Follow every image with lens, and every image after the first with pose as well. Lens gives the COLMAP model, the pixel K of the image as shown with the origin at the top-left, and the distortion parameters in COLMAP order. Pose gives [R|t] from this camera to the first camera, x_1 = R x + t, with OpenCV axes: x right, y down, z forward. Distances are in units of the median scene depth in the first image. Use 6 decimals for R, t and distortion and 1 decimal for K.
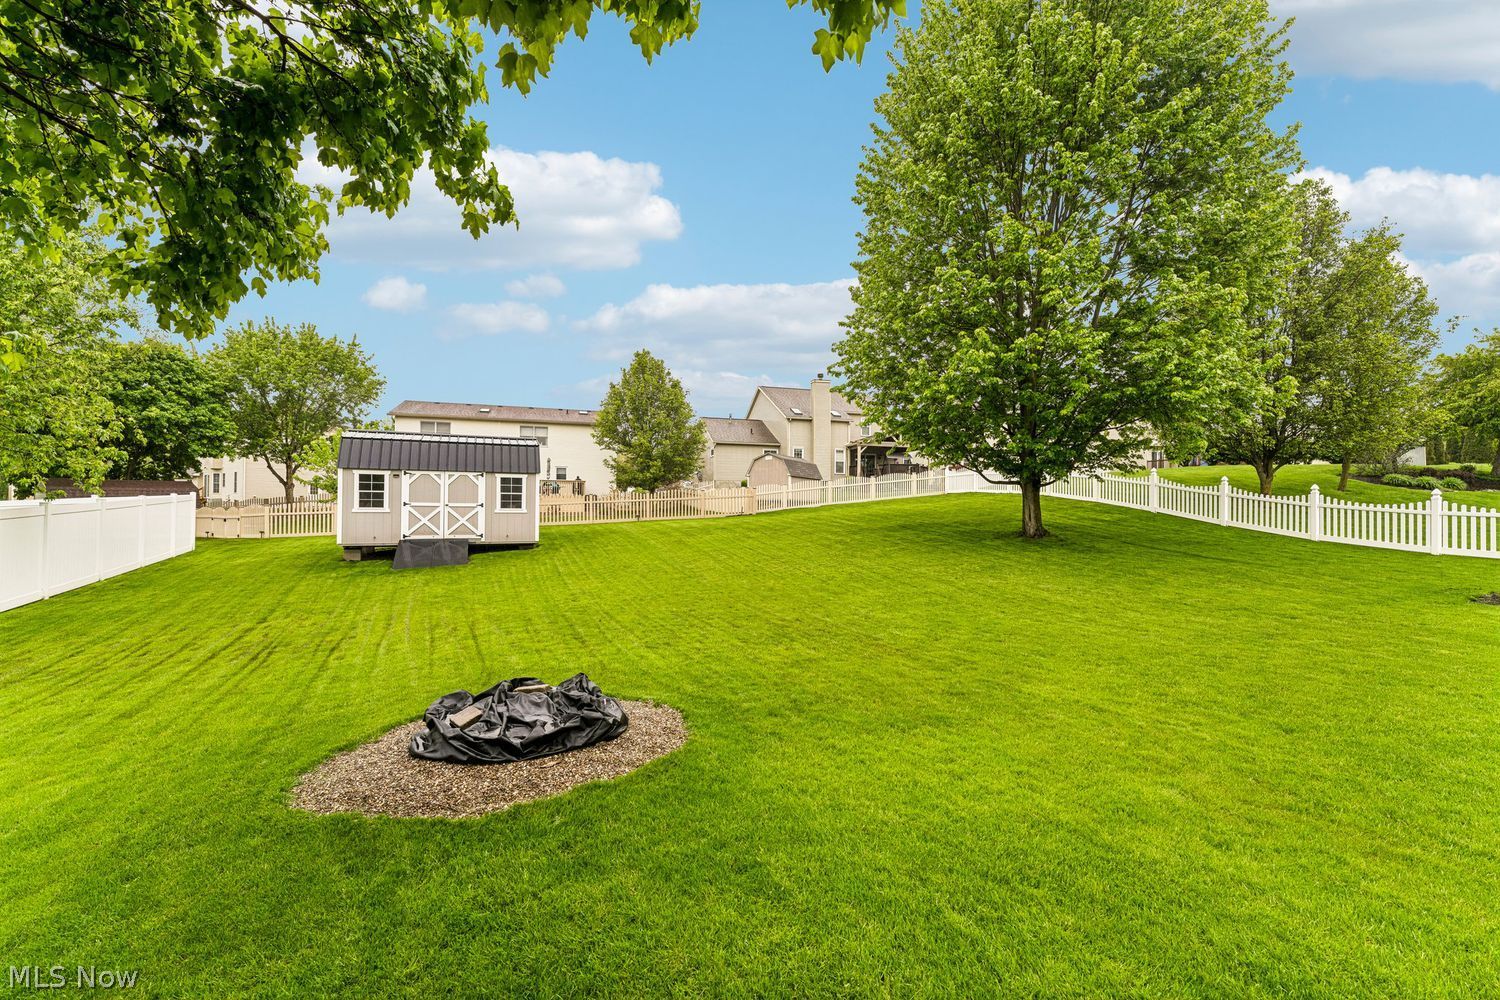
lens RADIAL K [[618.4, 0, 750.0], [0, 618.4, 500.0], [0, 0, 1]] dist [0.002372, 0.000153]
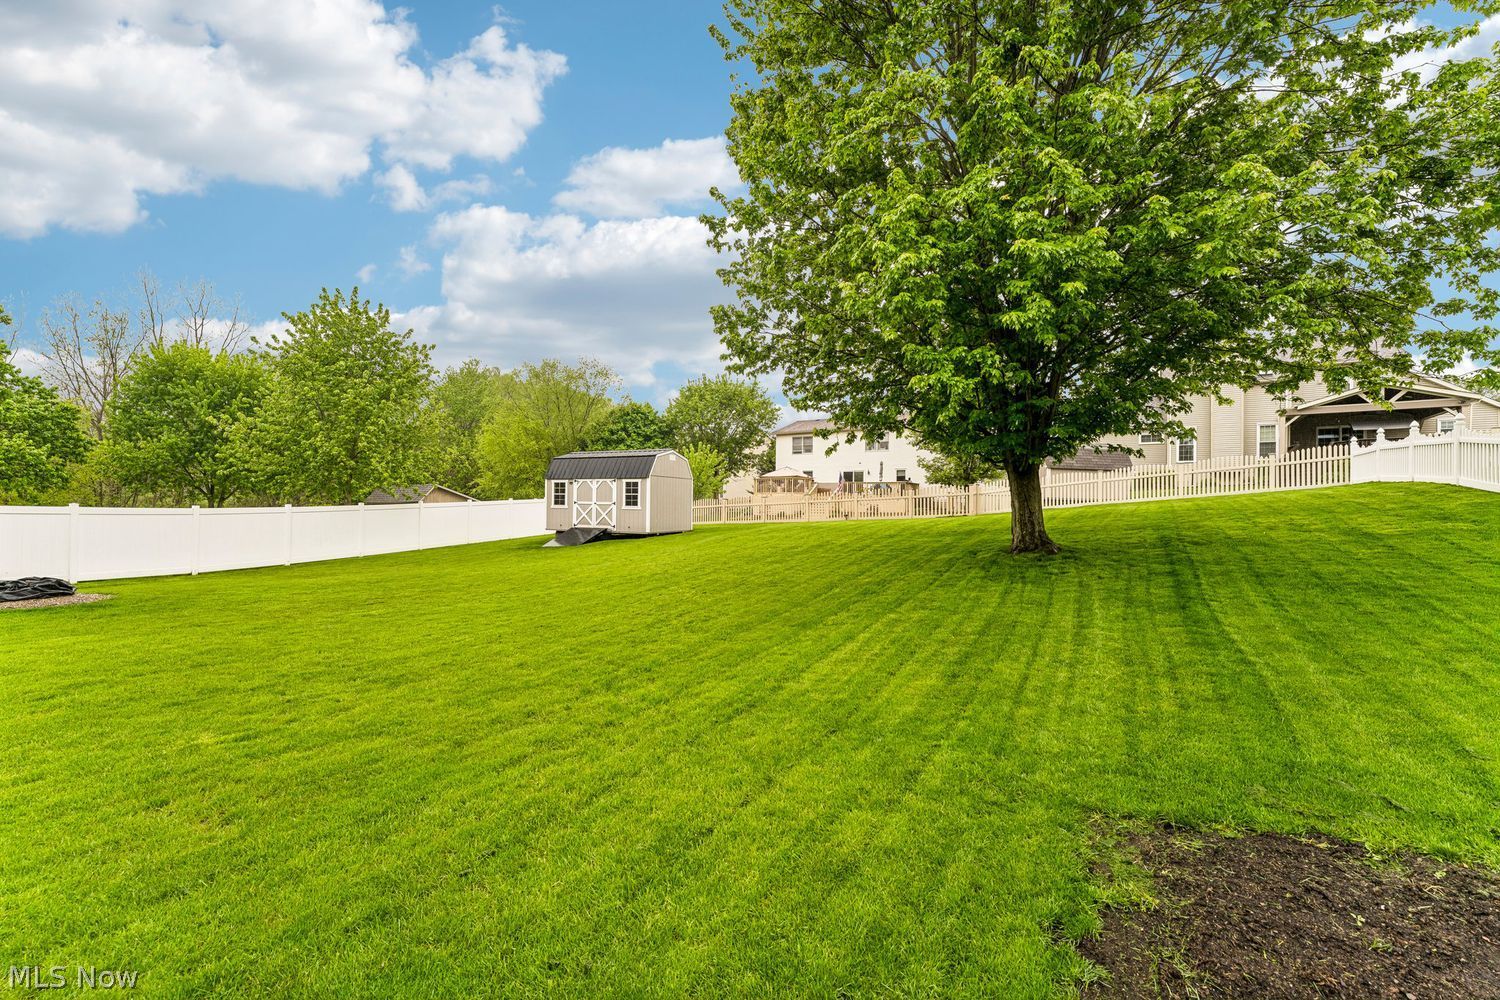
lens RADIAL K [[595.0, 0, 750.0], [0, 595.0, 500.0], [0, 0, 1]] dist [-0.000429, -0.000001]
pose [[0.651854, -0.006931, -0.758313, 0.695890], [0.003316, 0.999975, -0.006290, 0.009781], [0.758337, 0.001585, 0.651860, 0.383789]]
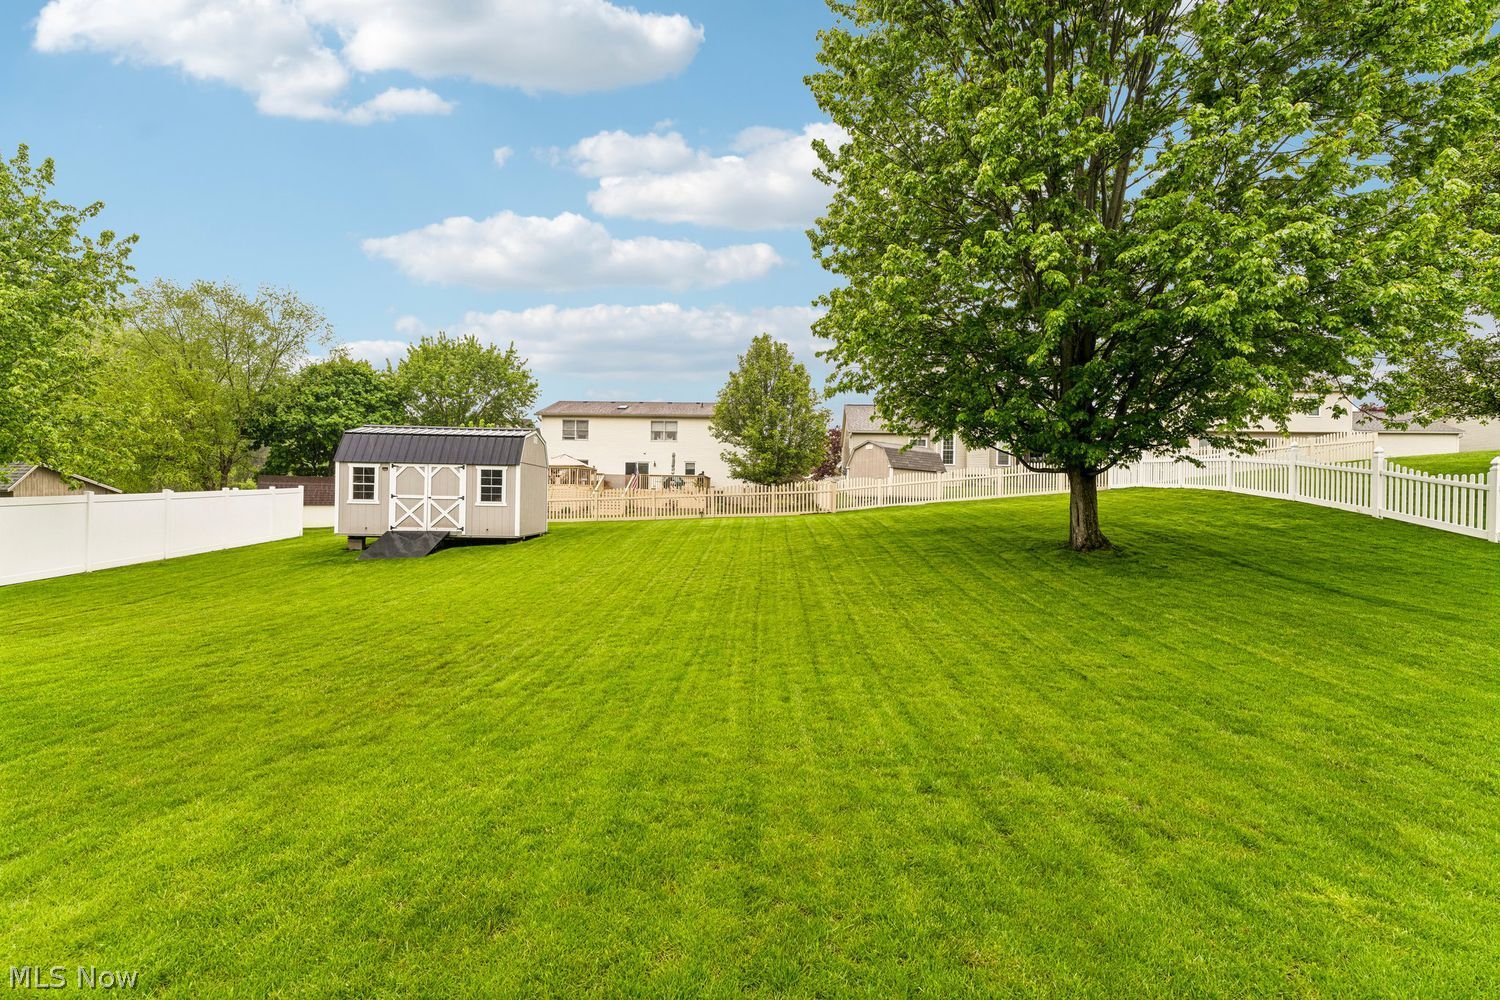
lens RADIAL K [[647.7, 0, 750.0], [0, 647.7, 500.0], [0, 0, 1]] dist [-0.001119, 0.000195]
pose [[0.935901, 0.007254, -0.352190, 0.346206], [-0.006176, 0.999972, 0.004186, 0.004374], [0.352210, -0.001743, 0.935919, 0.193748]]
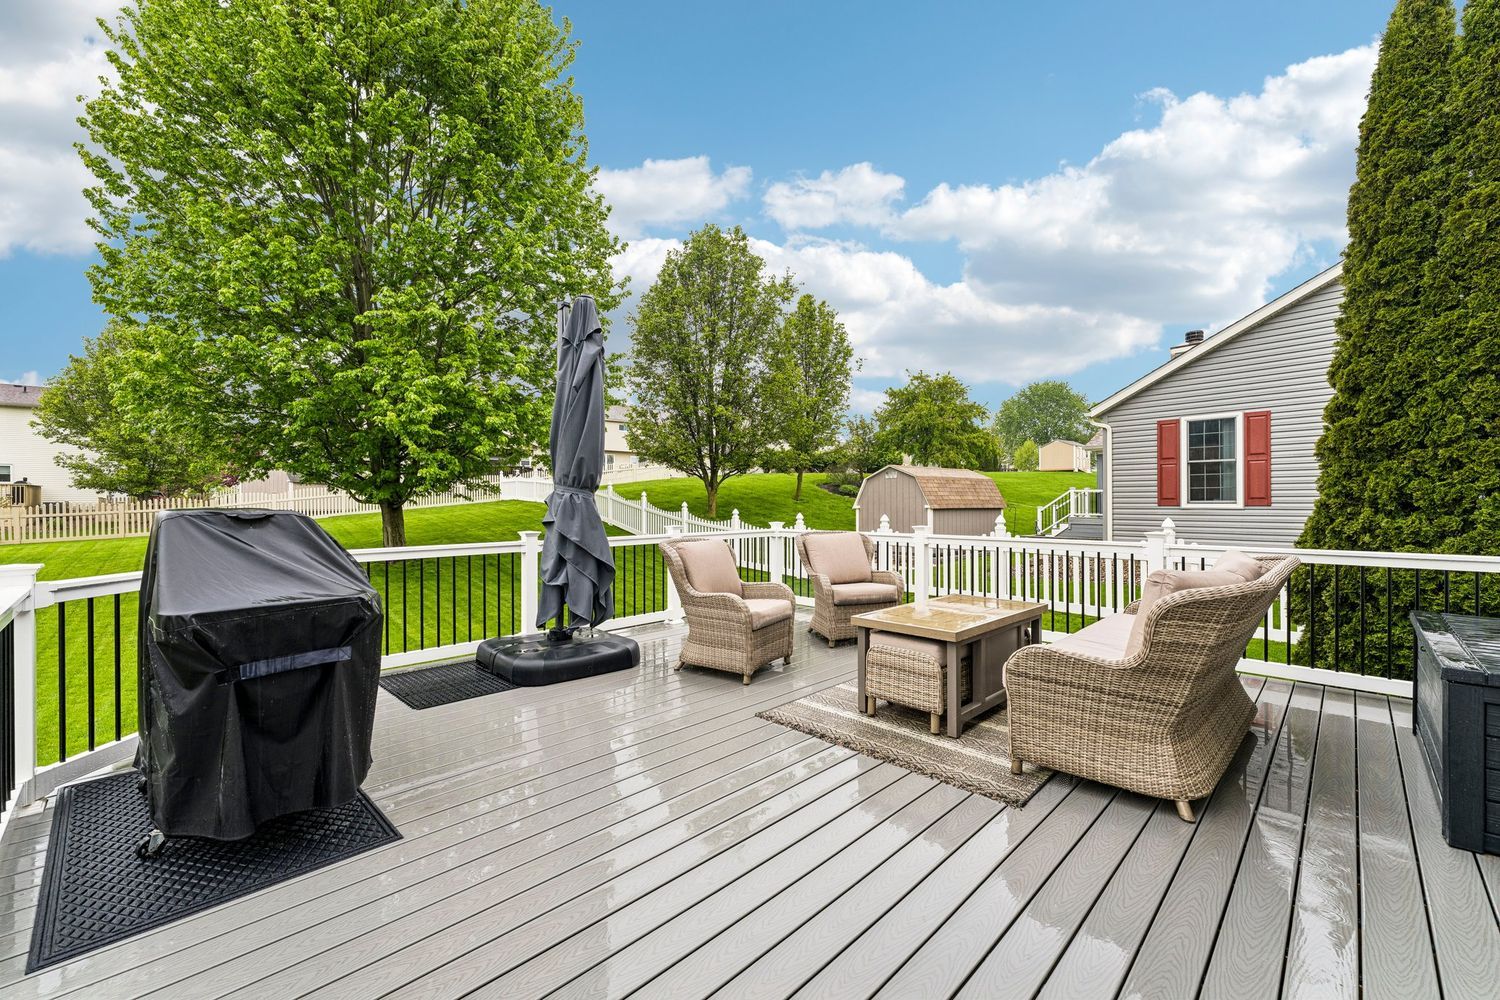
lens RADIAL K [[611.5, 0, 750.0], [0, 611.5, 500.0], [0, 0, 1]] dist [-0.001232, -0.000152]
pose [[0.920262, -0.007477, 0.391230, 0.560961], [0.004079, 0.999946, 0.009517, -0.035579], [-0.391280, -0.007162, 0.920244, -0.035125]]
